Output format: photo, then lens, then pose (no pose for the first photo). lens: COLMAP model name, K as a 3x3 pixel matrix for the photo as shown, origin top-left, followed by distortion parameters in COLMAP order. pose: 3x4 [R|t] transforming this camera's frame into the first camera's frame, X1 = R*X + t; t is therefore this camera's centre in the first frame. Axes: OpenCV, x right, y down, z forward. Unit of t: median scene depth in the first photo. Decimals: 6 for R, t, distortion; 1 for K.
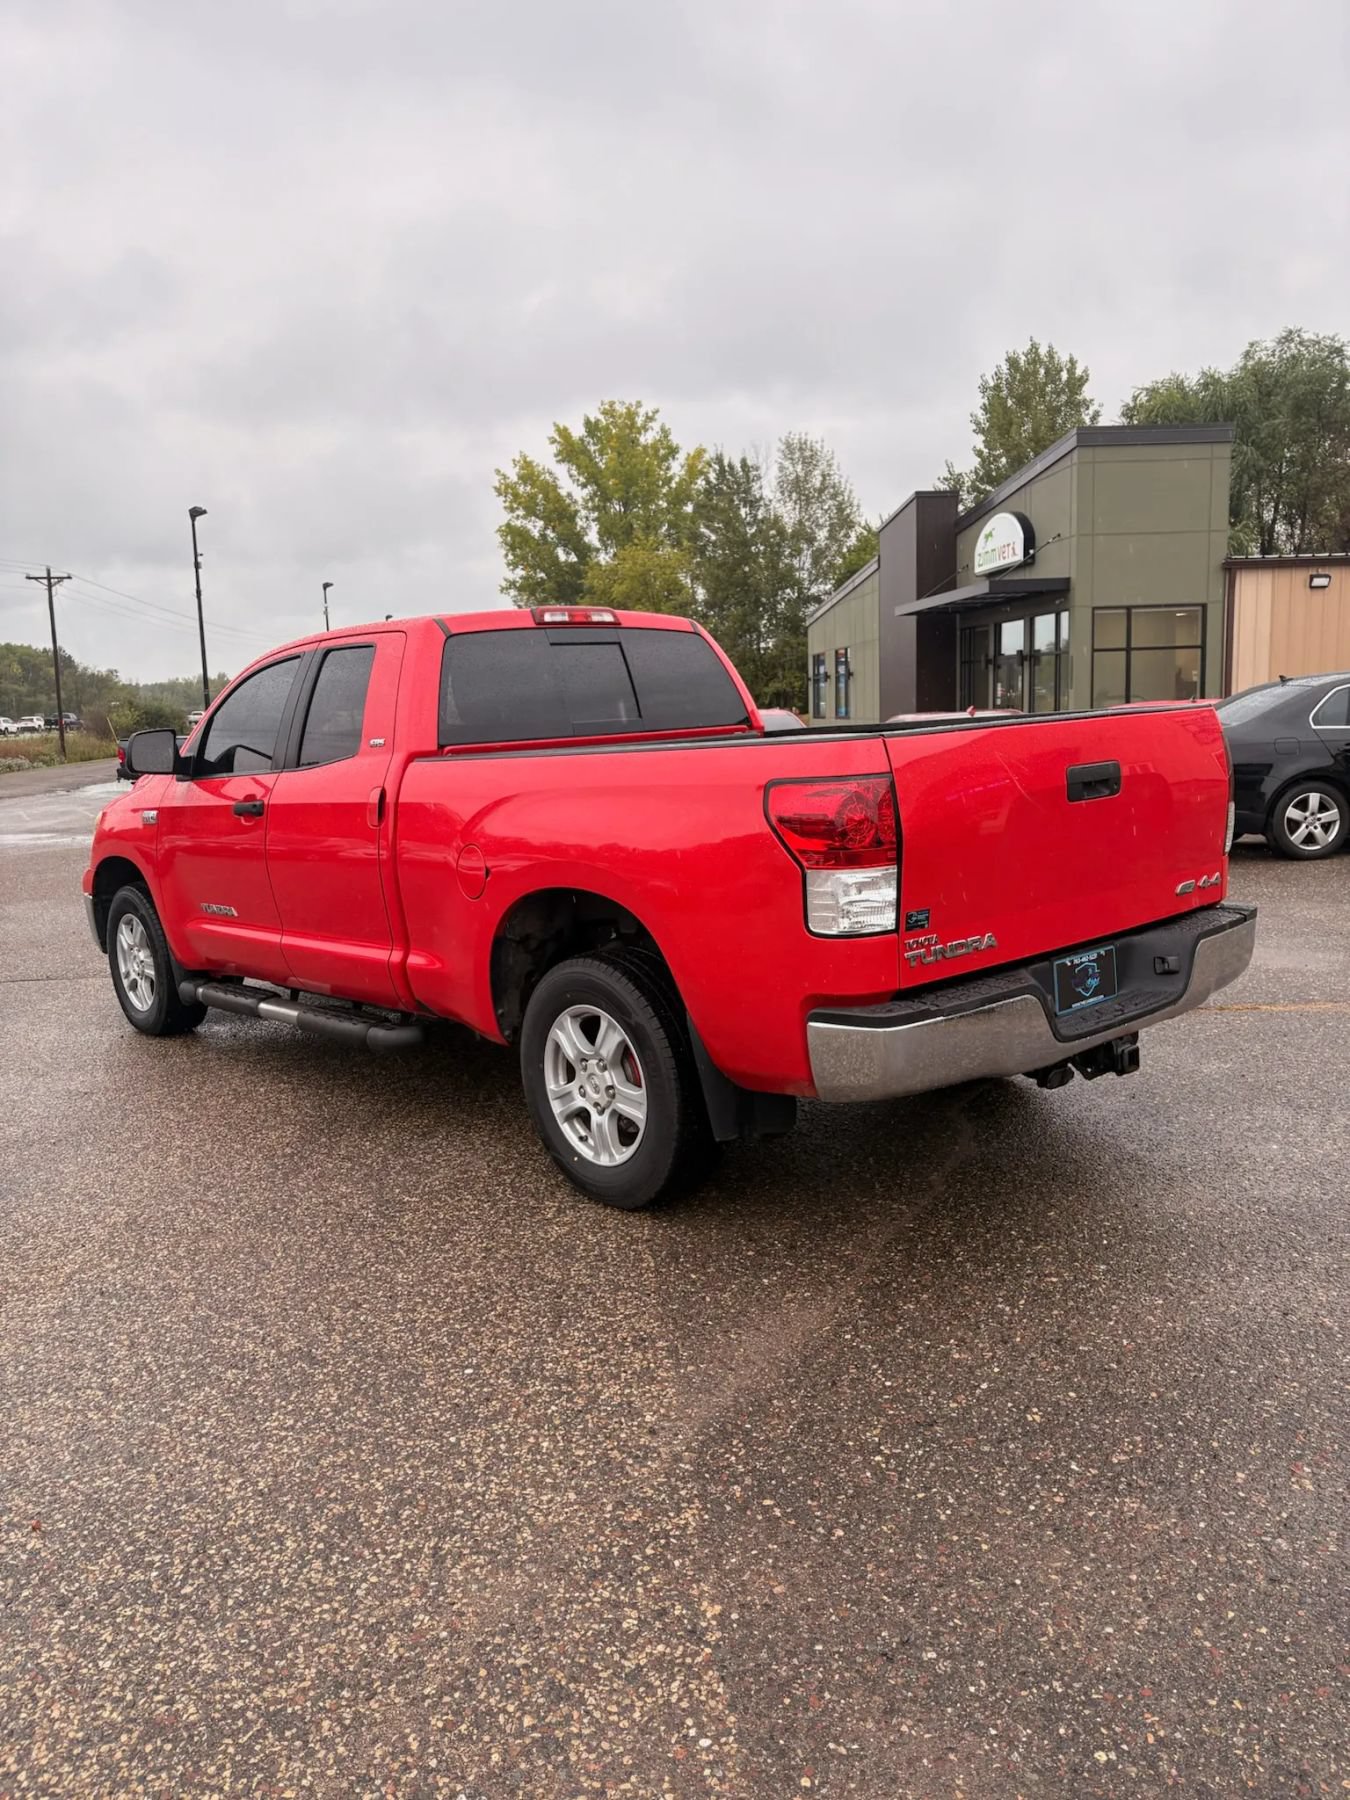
lens RADIAL K [[1373.7, 0, 668.7], [0, 1373.7, 925.0], [0, 0, 1]] dist [0.039899, -0.044190]
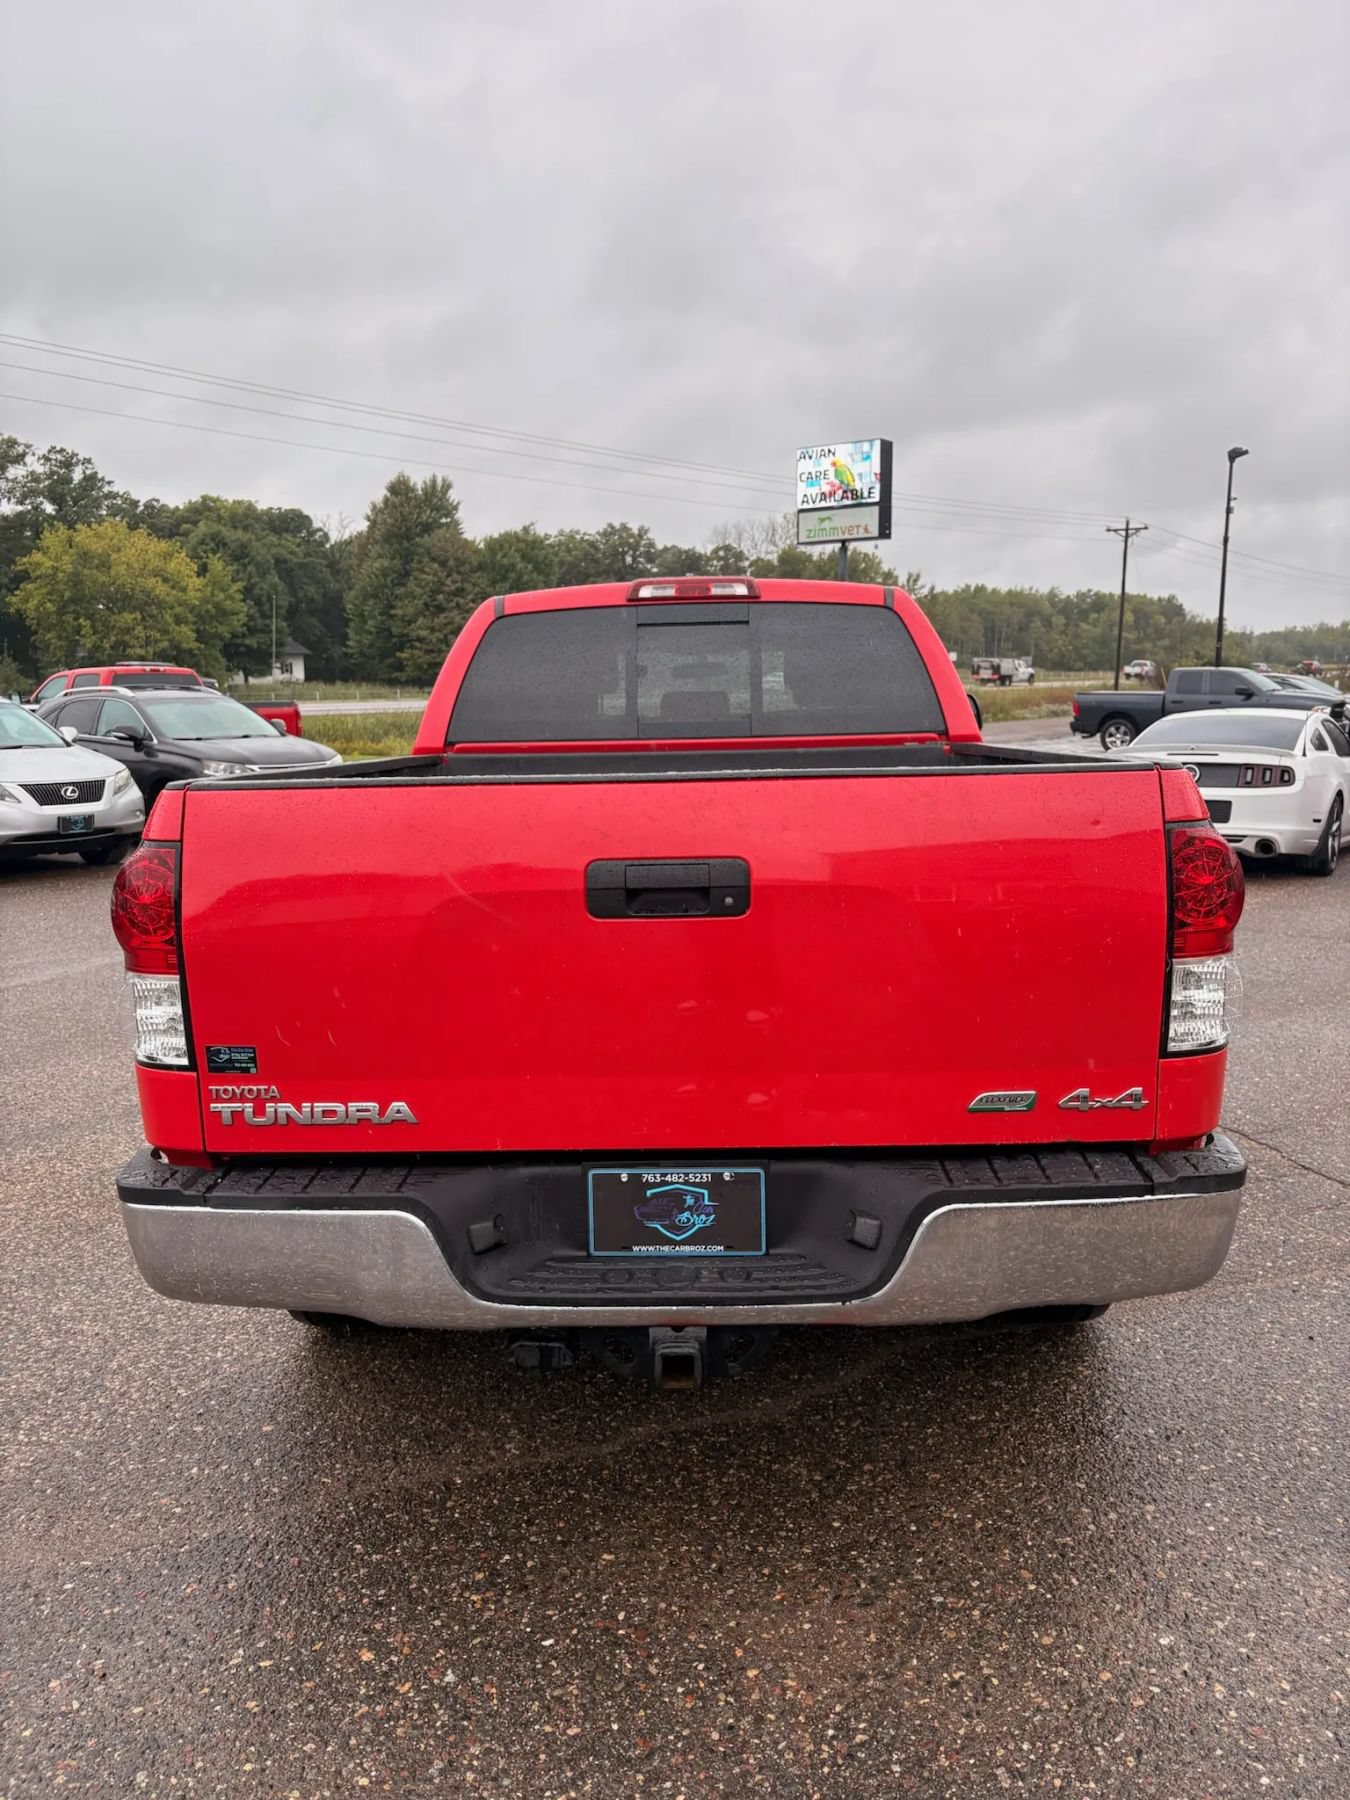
lens RADIAL K [[1373.7, 0, 681.4], [0, 1373.7, 914.7], [0, 0, 1]] dist [0.039899, -0.044190]
pose [[0.731378, 0.144974, -0.666385, 0.677320], [-0.125364, 0.989073, 0.077585, -0.133382], [0.670351, 0.026797, 0.741560, 0.551005]]
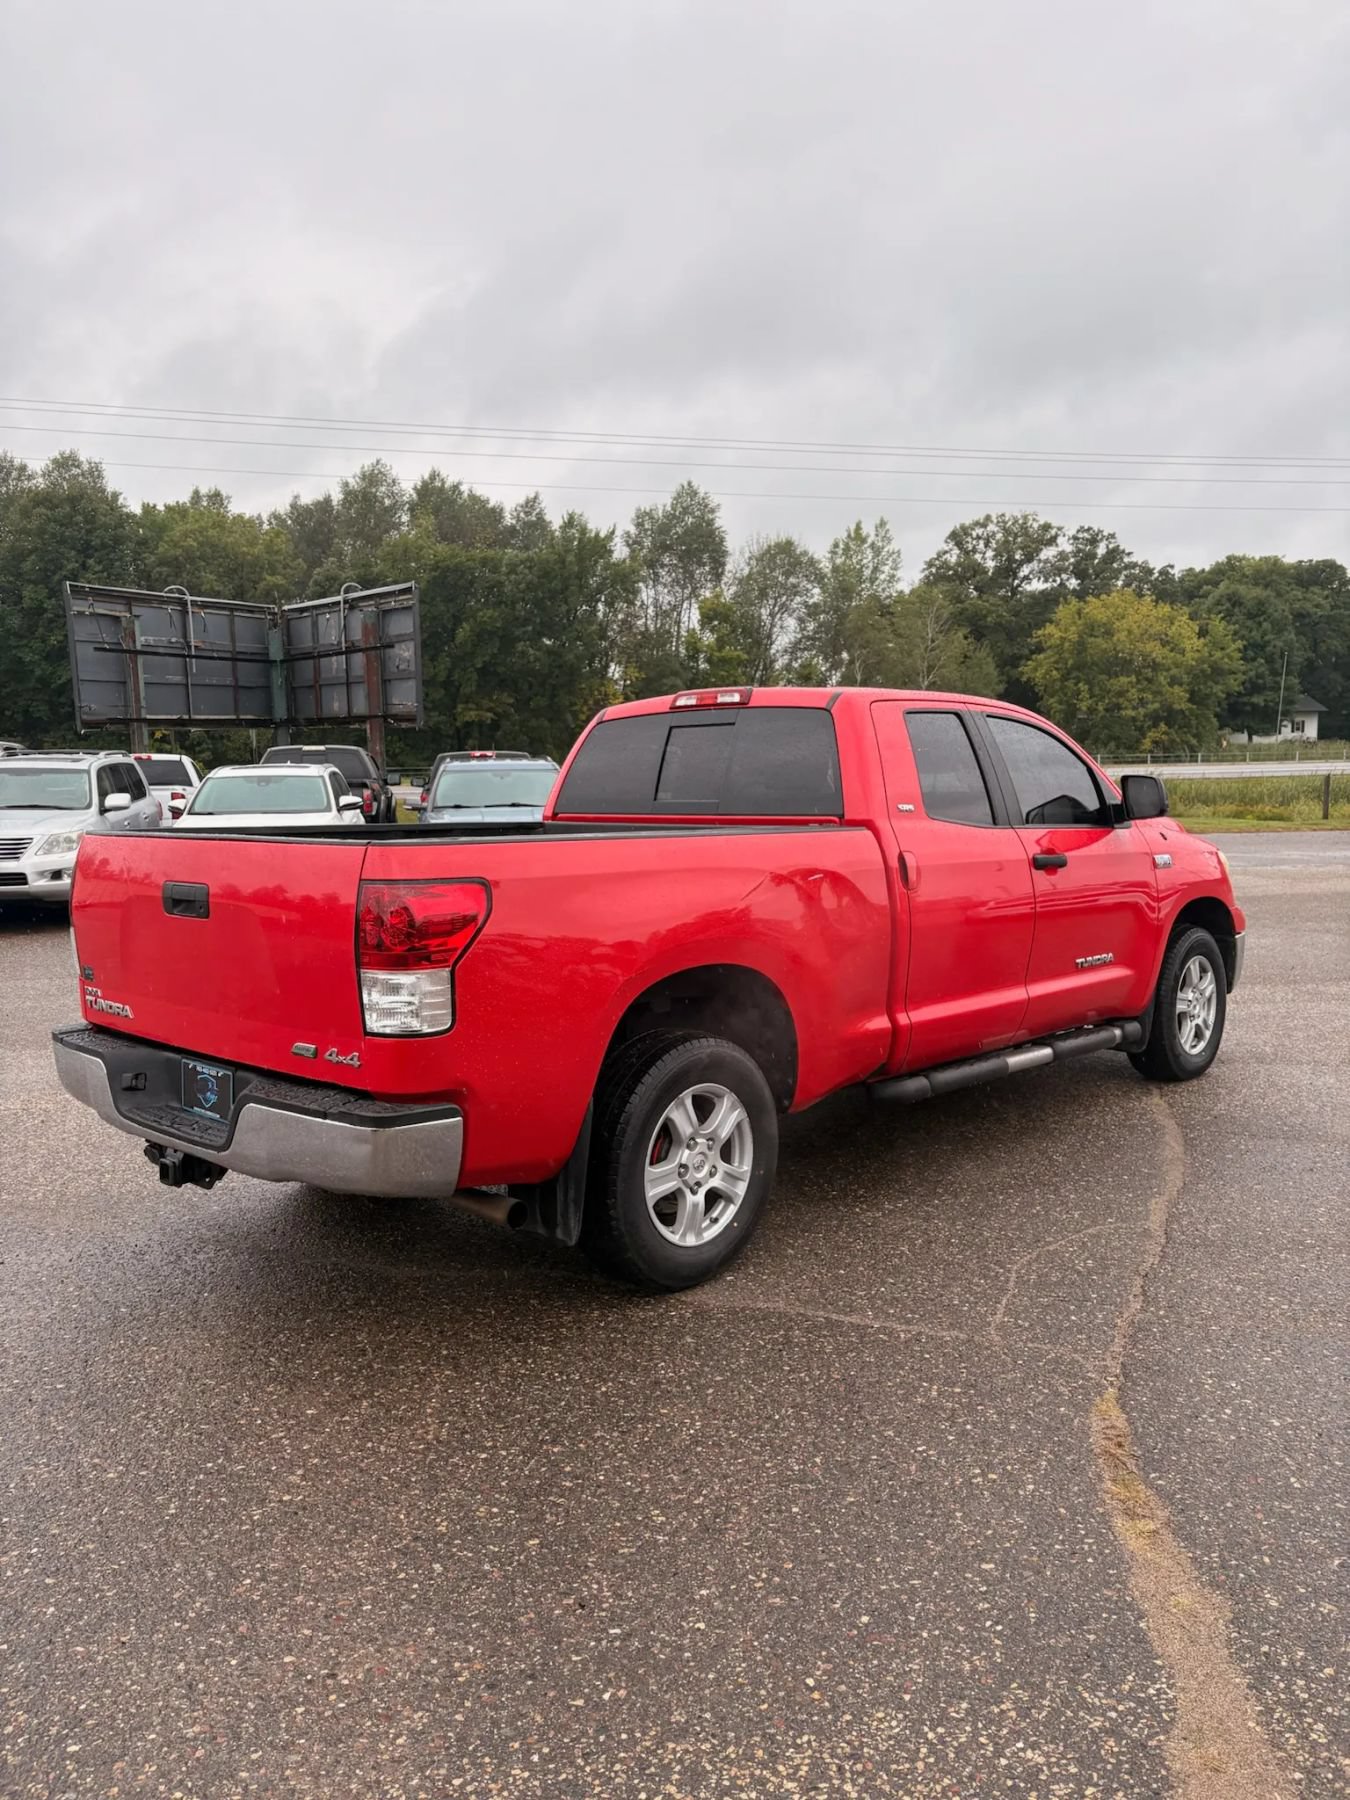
lens RADIAL K [[1373.7, 0, 676.8], [0, 1373.7, 919.4], [0, 0, 1]] dist [0.039899, -0.044190]
pose [[0.095511, 0.157939, -0.982819, 1.313940], [-0.147133, 0.978728, 0.142984, -0.280898], [0.984495, 0.130949, 0.116717, 1.197695]]
